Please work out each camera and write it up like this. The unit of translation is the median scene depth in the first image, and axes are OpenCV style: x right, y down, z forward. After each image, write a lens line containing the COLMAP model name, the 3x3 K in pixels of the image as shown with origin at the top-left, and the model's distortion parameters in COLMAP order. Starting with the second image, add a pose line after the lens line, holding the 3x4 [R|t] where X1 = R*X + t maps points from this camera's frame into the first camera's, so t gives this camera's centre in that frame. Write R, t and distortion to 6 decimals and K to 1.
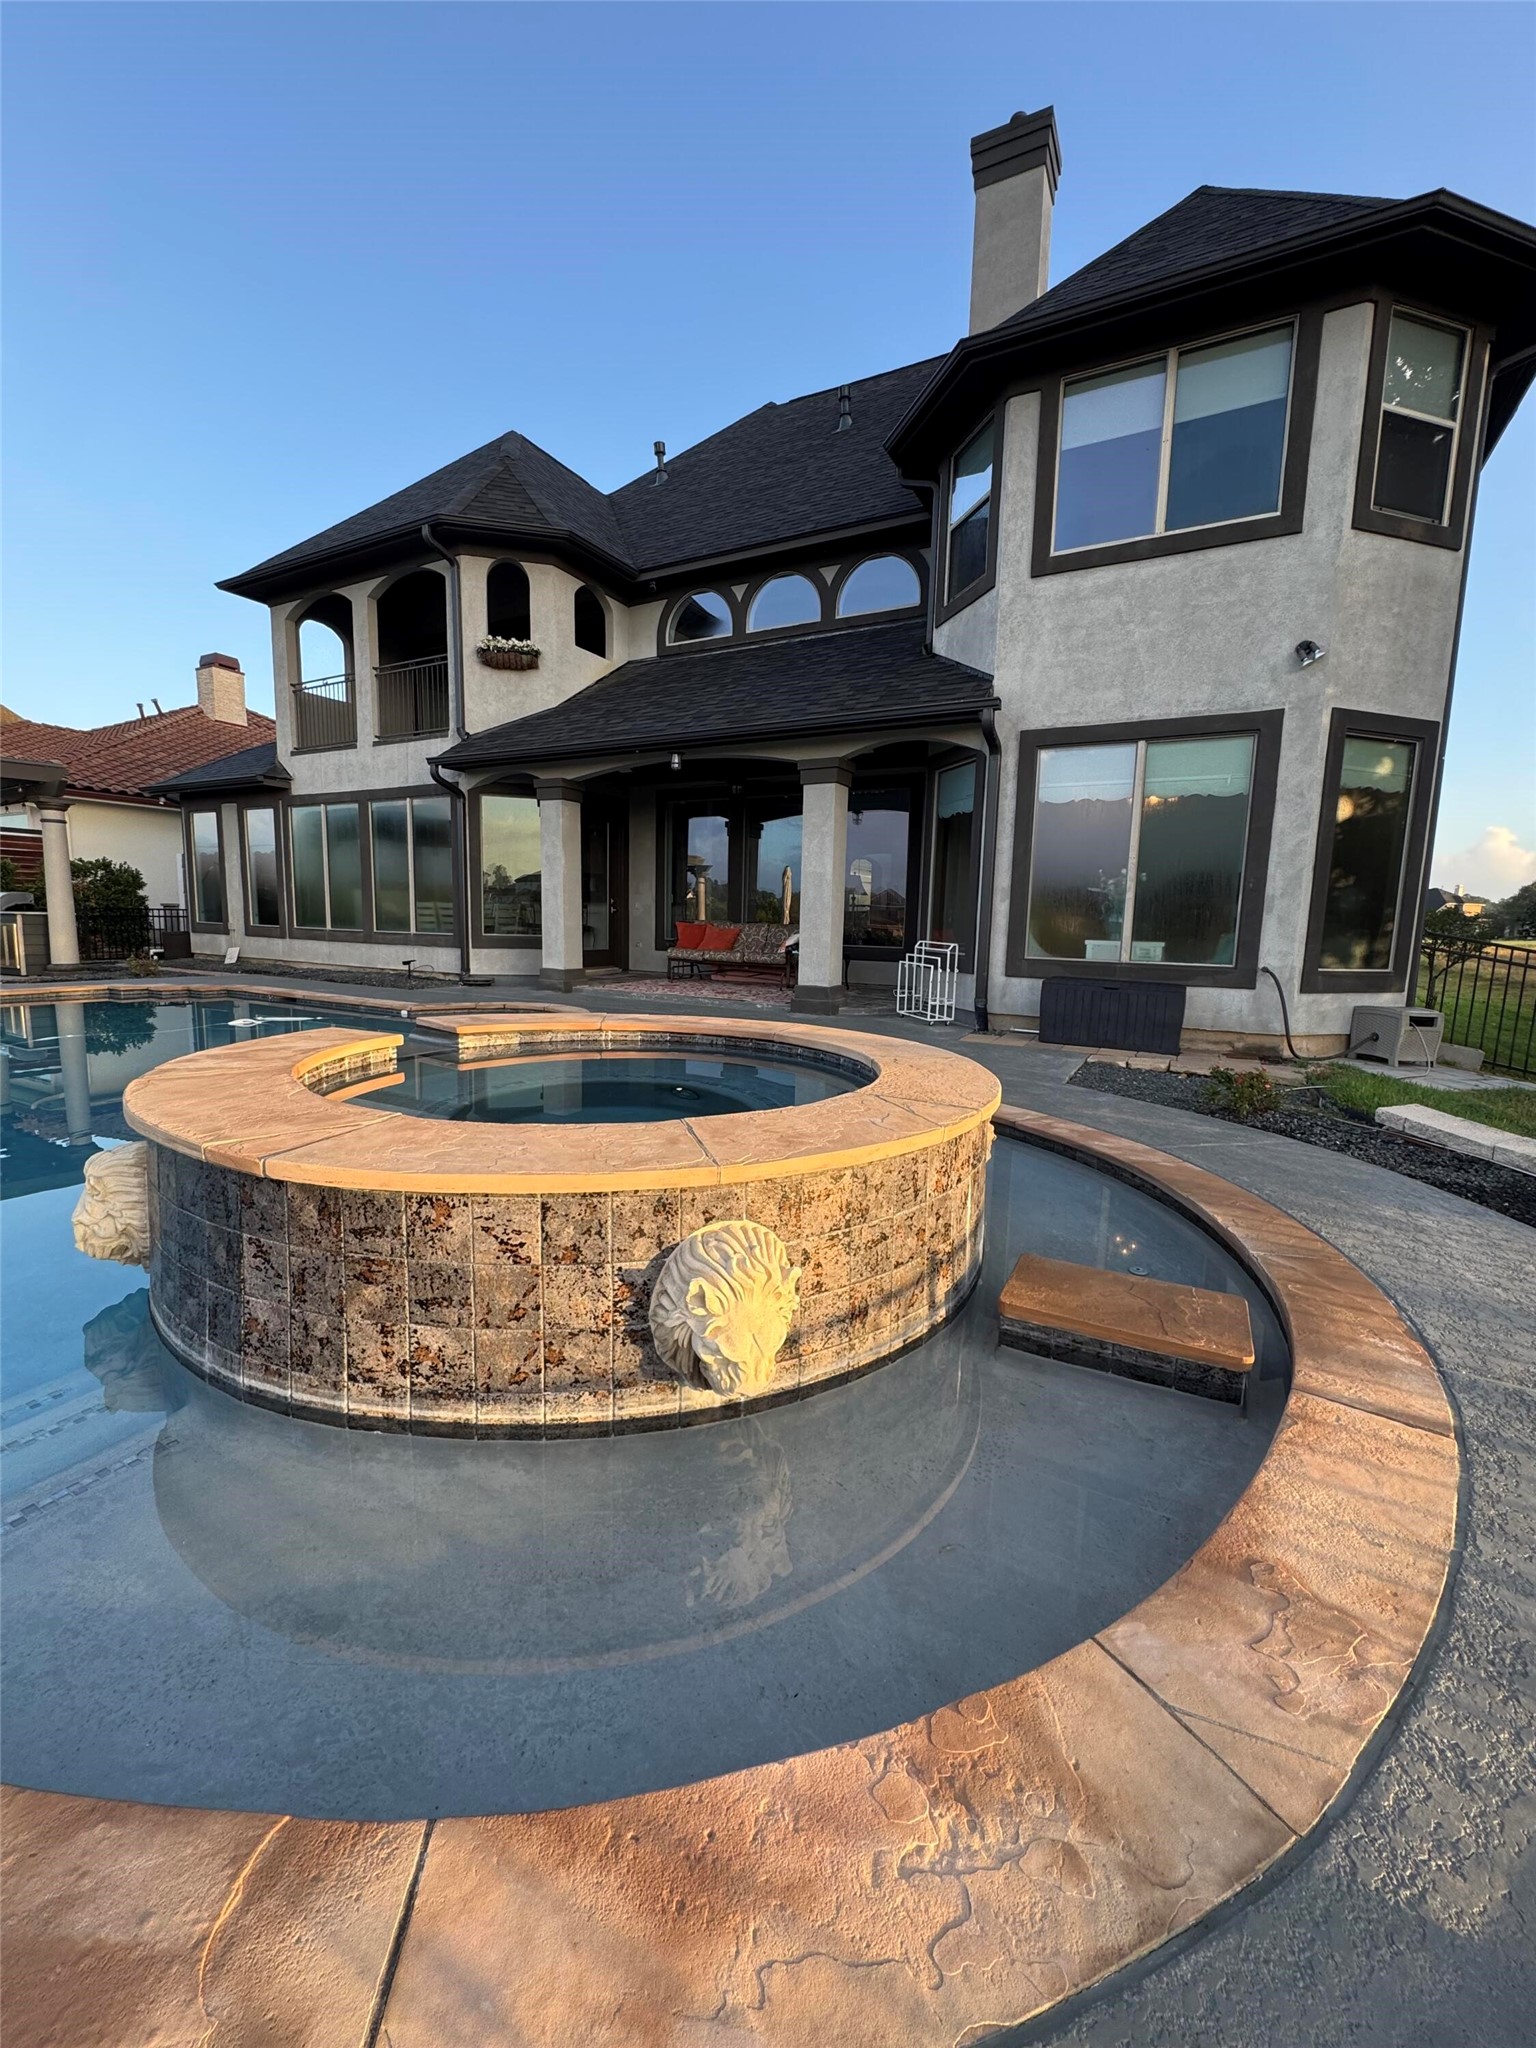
lens RADIAL K [[817.4, 0, 768.0], [0, 817.4, 1024.0], [0, 0, 1]] dist [-0.004113, 0.000887]
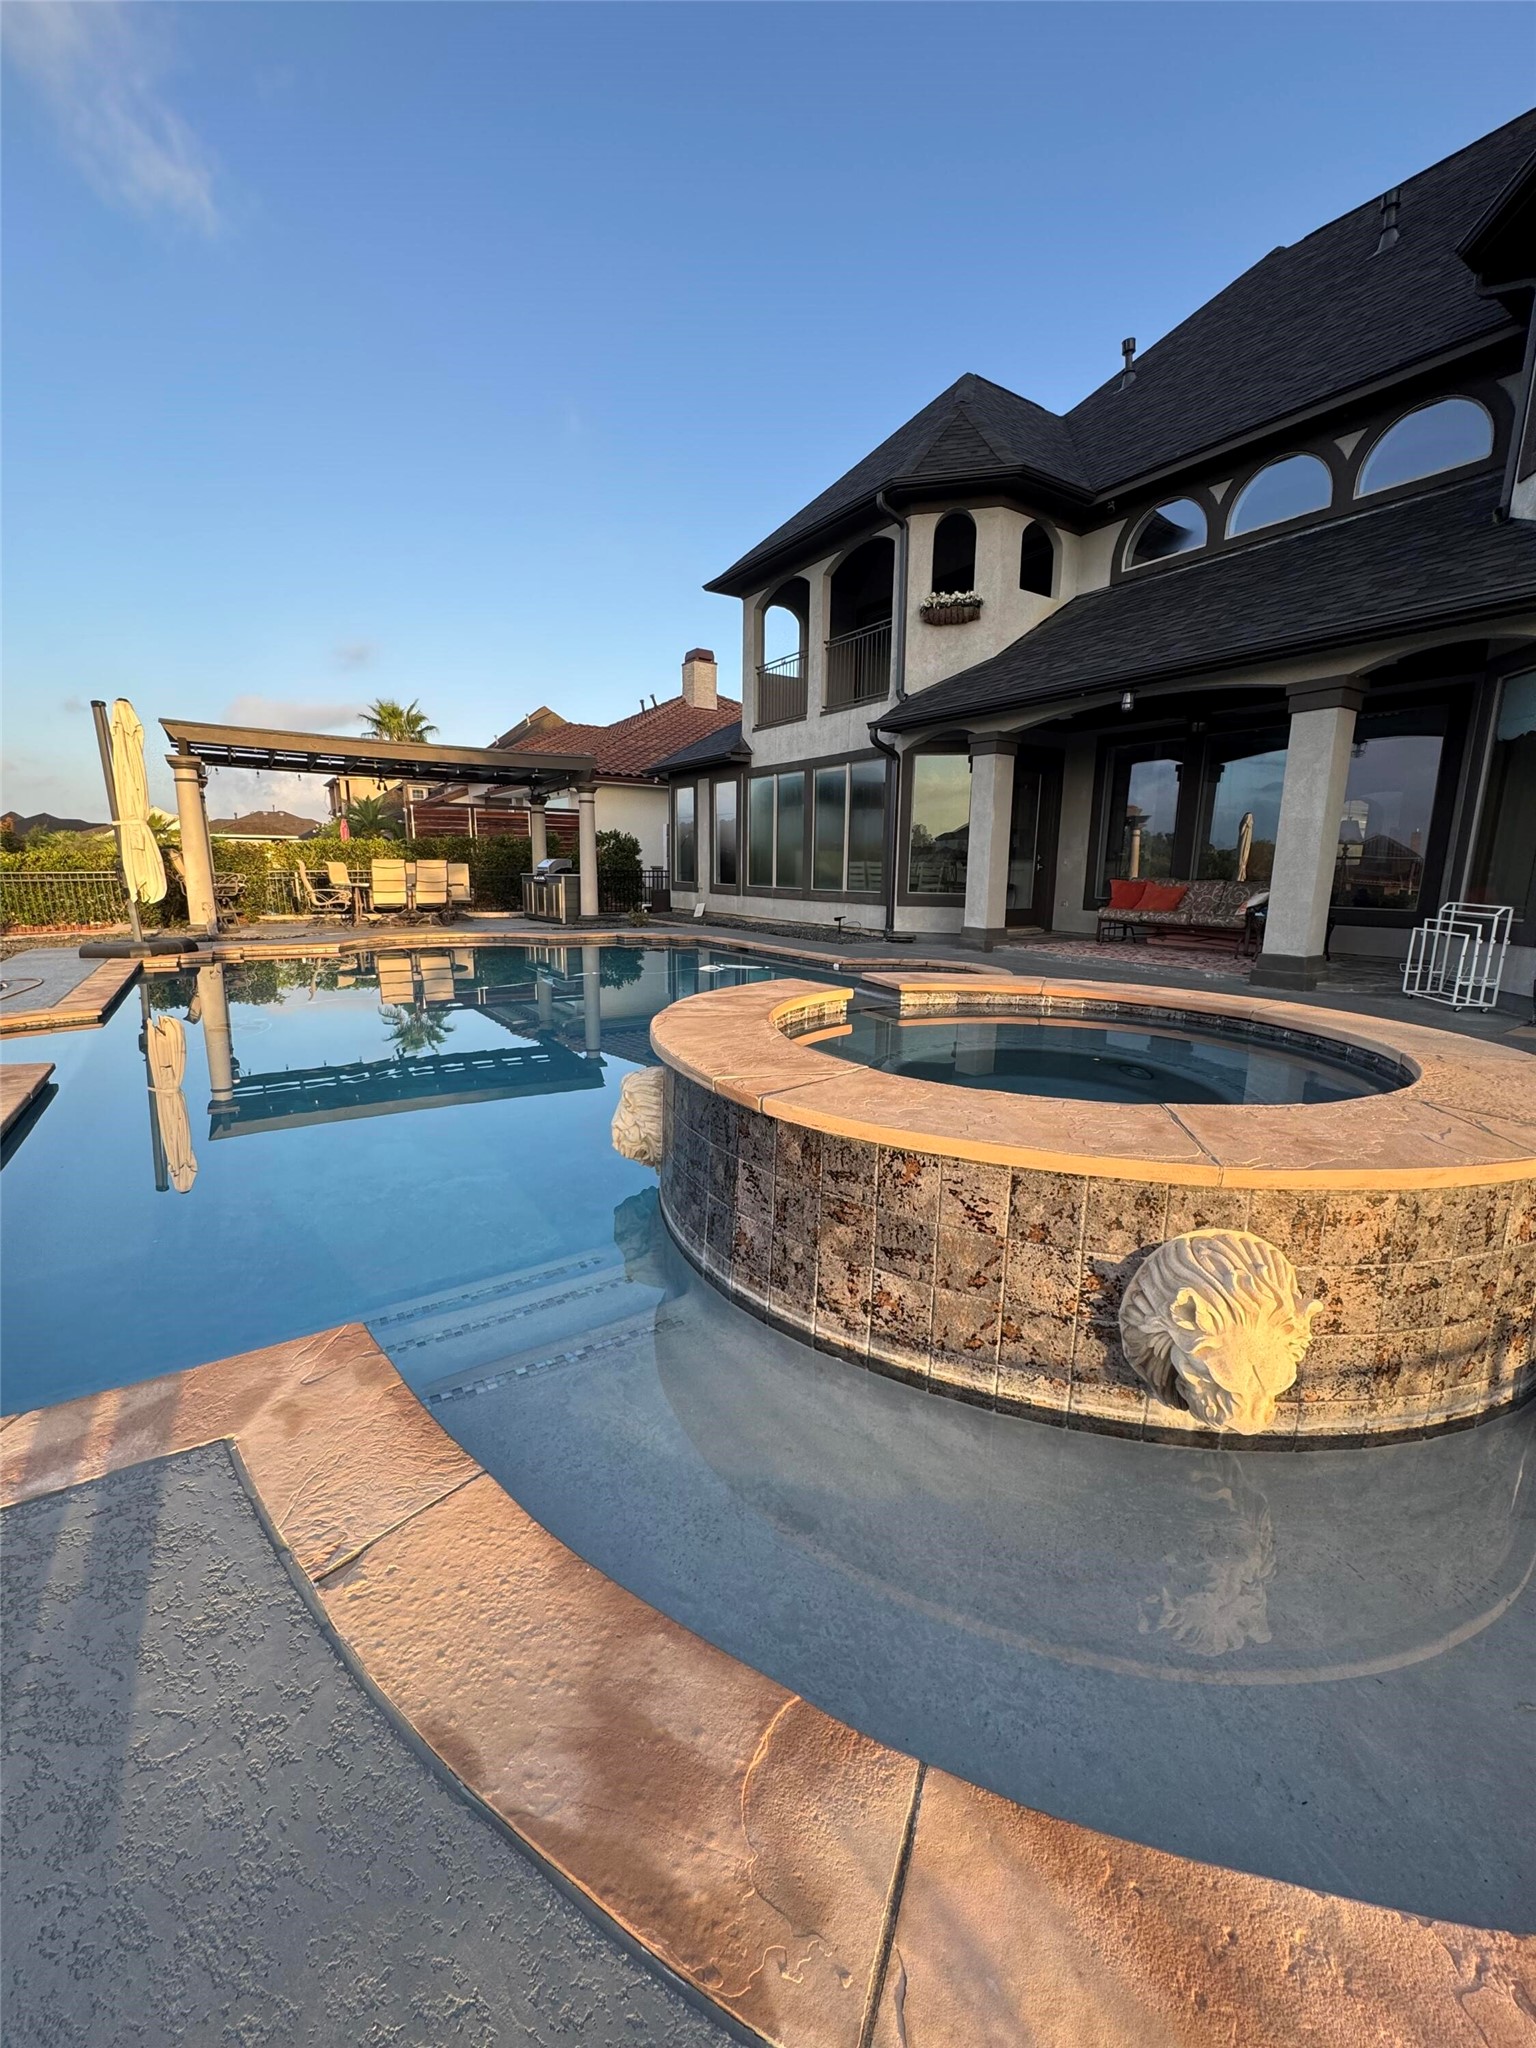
lens RADIAL K [[817.4, 0, 768.0], [0, 817.4, 1024.0], [0, 0, 1]] dist [-0.004113, 0.000887]
pose [[0.882674, 0.076279, -0.463754, -0.019337], [-0.052568, 0.996573, 0.063864, -0.001432], [0.467036, -0.031992, 0.883659, 0.002514]]
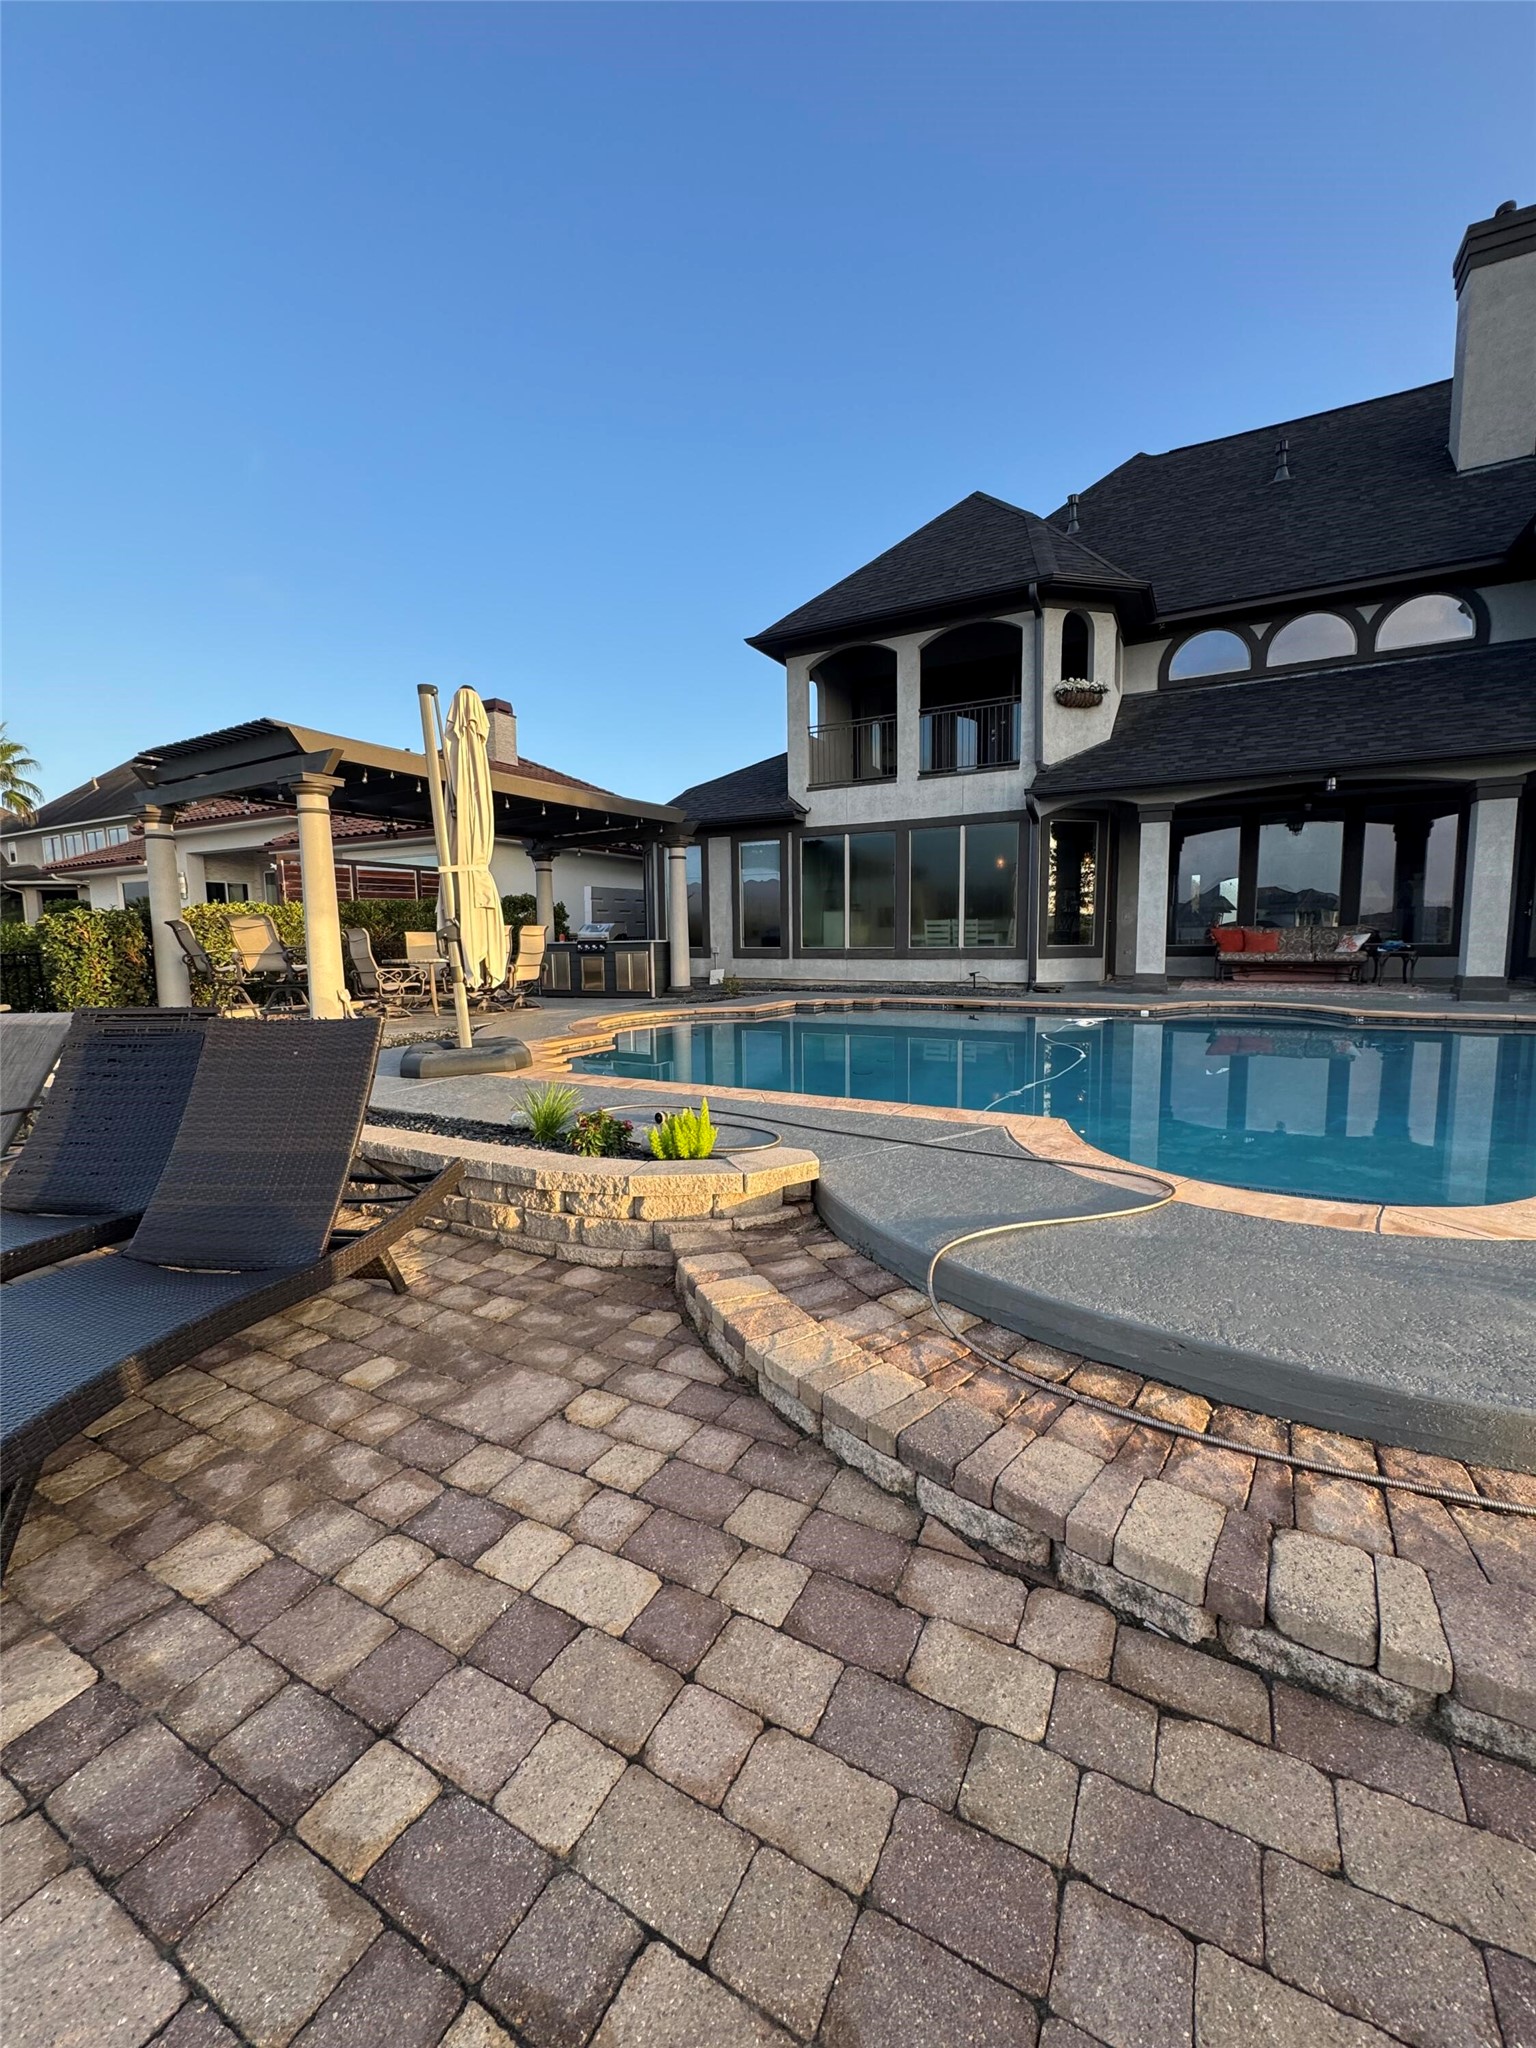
lens RADIAL K [[817.4, 0, 768.0], [0, 817.4, 1024.0], [0, 0, 1]] dist [-0.004113, 0.000887]
pose [[0.999315, -0.036870, -0.003309, -0.984472], [0.036792, 0.999098, -0.021179, 0.006652], [0.004087, 0.021043, 0.999770, -0.137787]]
